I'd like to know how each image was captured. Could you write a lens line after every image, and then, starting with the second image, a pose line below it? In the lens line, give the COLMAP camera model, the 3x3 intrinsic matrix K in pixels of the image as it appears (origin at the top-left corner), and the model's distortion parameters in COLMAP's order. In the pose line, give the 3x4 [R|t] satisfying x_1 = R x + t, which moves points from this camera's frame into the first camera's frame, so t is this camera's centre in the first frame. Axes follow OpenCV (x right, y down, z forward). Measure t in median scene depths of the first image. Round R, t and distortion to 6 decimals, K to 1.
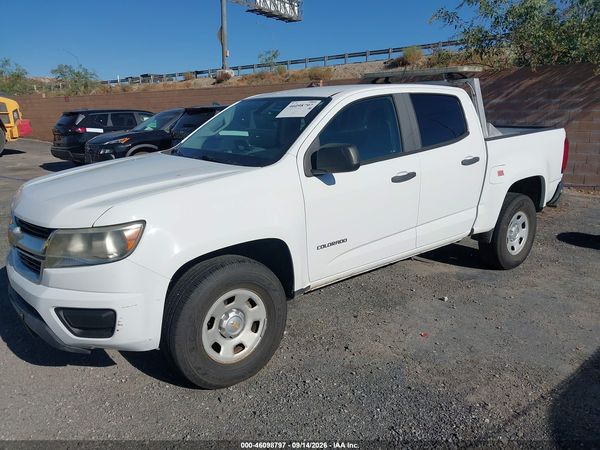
lens RADIAL K [[449.4, 0, 300.0], [0, 449.4, 225.0], [0, 0, 1]] dist [-0.011869, -0.002230]
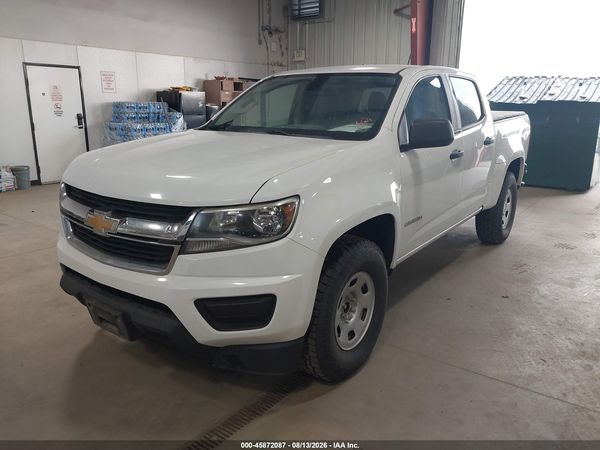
lens RADIAL K [[449.4, 0, 300.0], [0, 449.4, 225.0], [0, 0, 1]] dist [-0.011869, -0.002230]
pose [[0.969612, -0.038576, 0.241589, -0.454910], [0.035673, 0.999229, 0.016380, 0.028975], [-0.242035, -0.007264, 0.970240, 0.103820]]
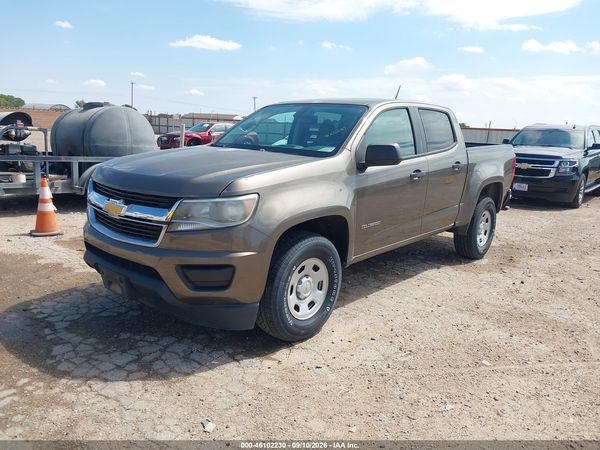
lens RADIAL K [[449.4, 0, 300.0], [0, 449.4, 225.0], [0, 0, 1]] dist [-0.011869, -0.002230]
pose [[0.983915, 0.019625, 0.177555, -0.360621], [-0.013342, 0.999244, -0.036510, 0.095462], [-0.178138, 0.033554, 0.983433, -0.165500]]
